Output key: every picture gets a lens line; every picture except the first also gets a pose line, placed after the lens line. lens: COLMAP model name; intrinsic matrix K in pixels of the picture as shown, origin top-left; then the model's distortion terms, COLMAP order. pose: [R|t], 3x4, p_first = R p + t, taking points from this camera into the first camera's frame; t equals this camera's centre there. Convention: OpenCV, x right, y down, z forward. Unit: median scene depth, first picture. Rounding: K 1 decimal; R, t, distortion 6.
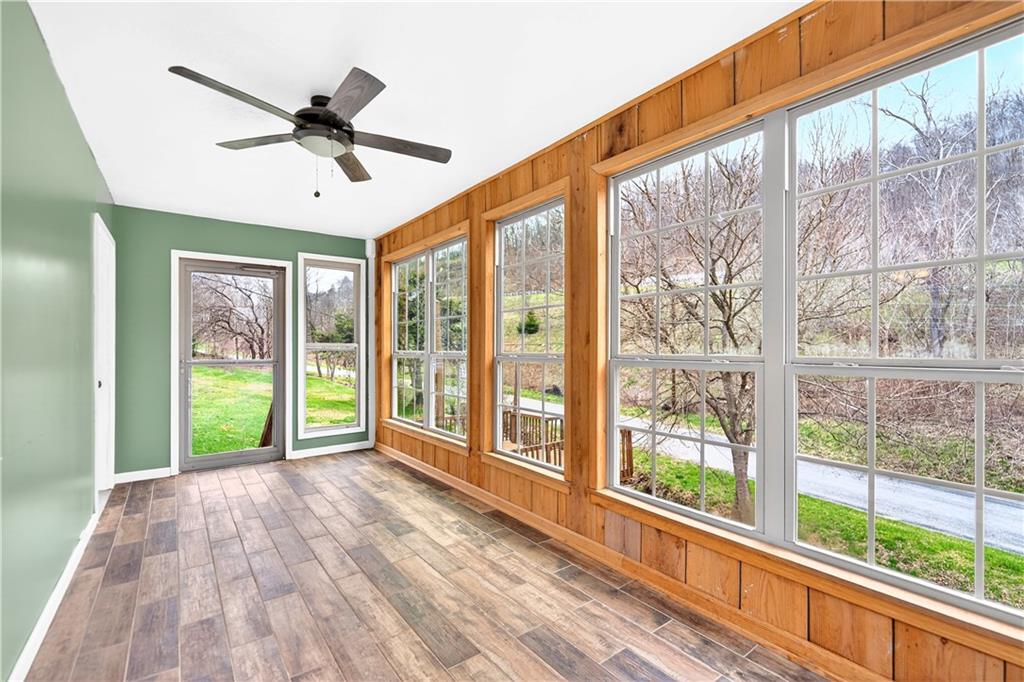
lens RADIAL K [[457.0, 0, 514.5], [0, 457.0, 343.9], [0, 0, 1]] dist [-0.000460, -0.000325]
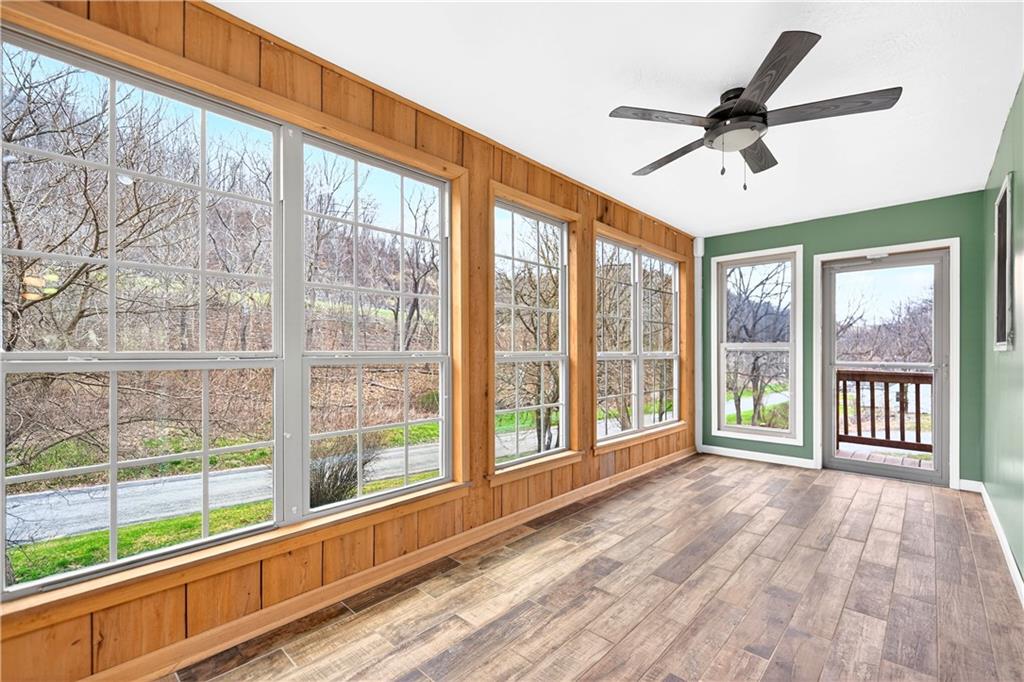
lens RADIAL K [[457.0, 0, 514.2], [0, 457.0, 349.3], [0, 0, 1]] dist [-0.000460, -0.000325]
pose [[-0.189483, 0.001665, 0.981883, -1.047949], [-0.012436, 0.999914, -0.004095, 0.019005], [-0.981805, -0.012986, -0.189446, 1.342209]]
